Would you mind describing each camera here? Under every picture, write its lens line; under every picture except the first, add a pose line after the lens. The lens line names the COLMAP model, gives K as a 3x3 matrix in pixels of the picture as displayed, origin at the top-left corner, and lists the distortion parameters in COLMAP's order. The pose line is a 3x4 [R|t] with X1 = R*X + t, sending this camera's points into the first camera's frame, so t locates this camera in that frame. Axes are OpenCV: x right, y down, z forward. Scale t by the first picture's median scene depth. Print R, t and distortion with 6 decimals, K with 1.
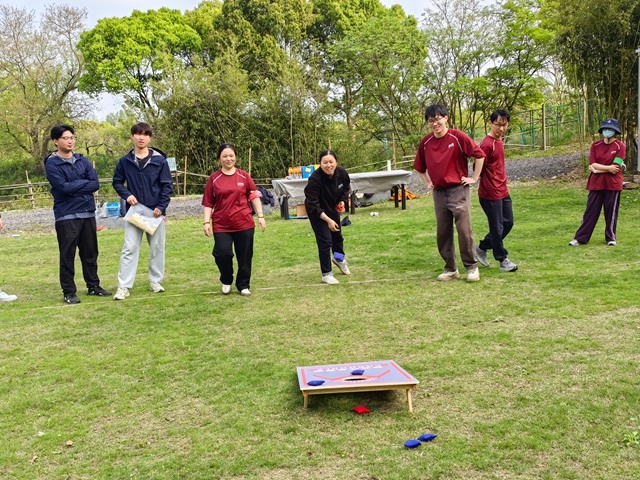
lens RADIAL K [[749.7, 0, 320.2], [0, 749.7, 240.0], [0, 0, 1]] dist [-0.004654, 0.000000]
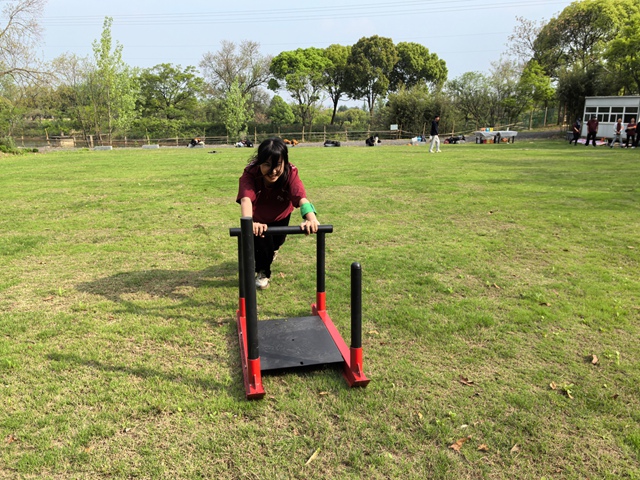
lens RADIAL K [[500.3, 0, 320.0], [0, 500.3, 240.1], [0, 0, 1]] dist [0.002154, 0.000587]
pose [[0.996040, 0.012928, 0.087956, -0.325221], [-0.022575, 0.993721, 0.109583, 0.056343], [-0.085987, -0.111135, 0.990078, -0.405998]]
